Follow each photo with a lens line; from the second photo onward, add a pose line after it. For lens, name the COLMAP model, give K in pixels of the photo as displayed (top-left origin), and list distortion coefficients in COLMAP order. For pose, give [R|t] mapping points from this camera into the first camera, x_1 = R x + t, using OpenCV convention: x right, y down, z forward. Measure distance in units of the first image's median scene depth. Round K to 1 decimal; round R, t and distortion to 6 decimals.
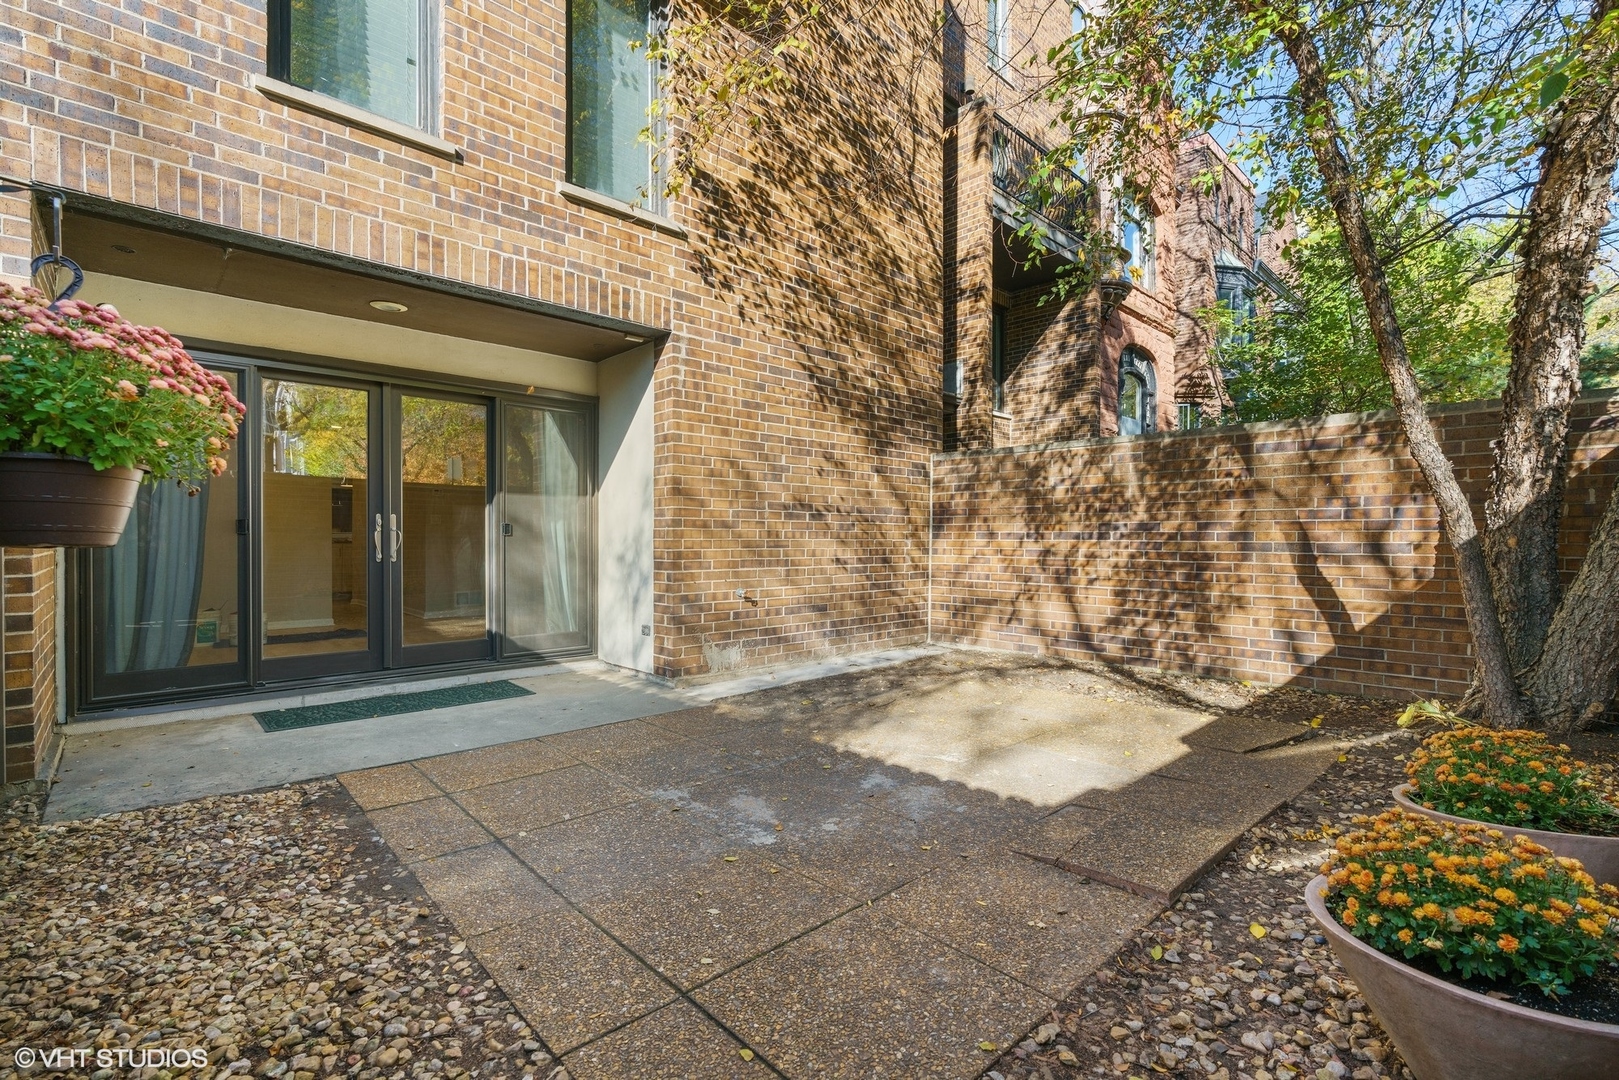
lens RADIAL K [[725.9, 0, 812.7], [0, 725.9, 542.3], [0, 0, 1]] dist [-0.003828, 0.000962]
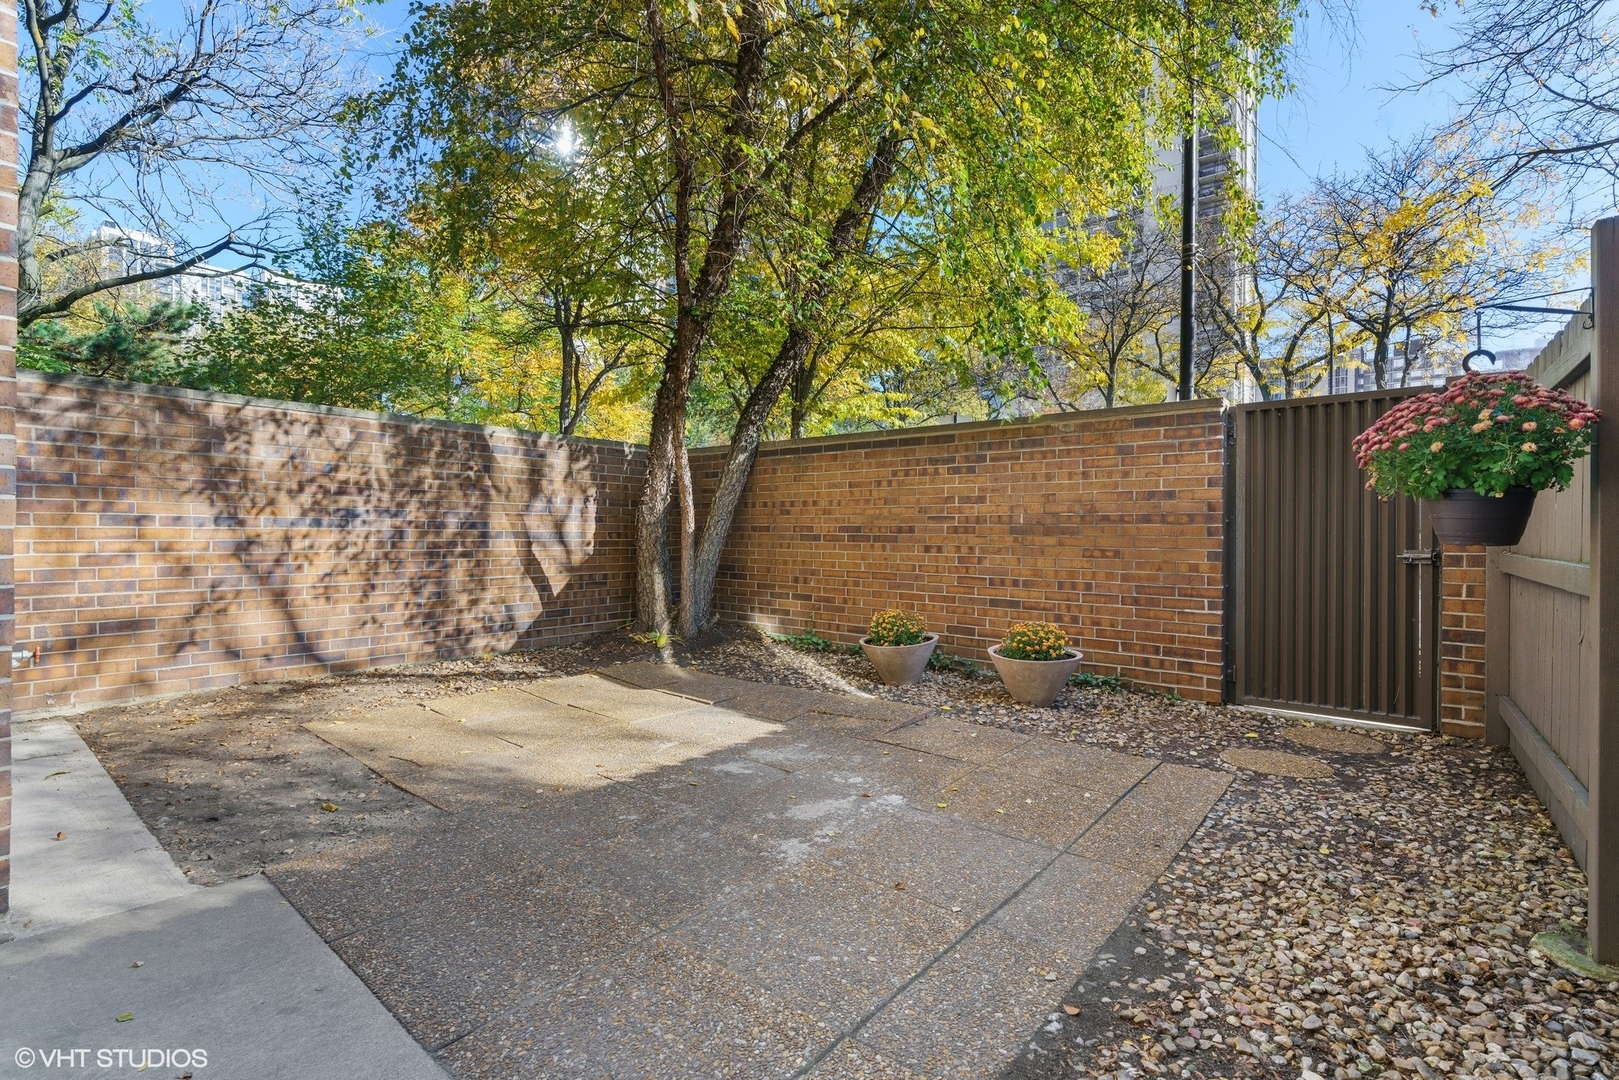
lens RADIAL K [[725.9, 0, 816.6], [0, 725.9, 533.2], [0, 0, 1]] dist [-0.003828, 0.000962]
pose [[-0.125477, -0.008918, 0.992056, -0.929935], [-0.003250, 0.999958, 0.008578, -0.011337], [-0.992091, -0.002148, -0.125500, 1.002598]]
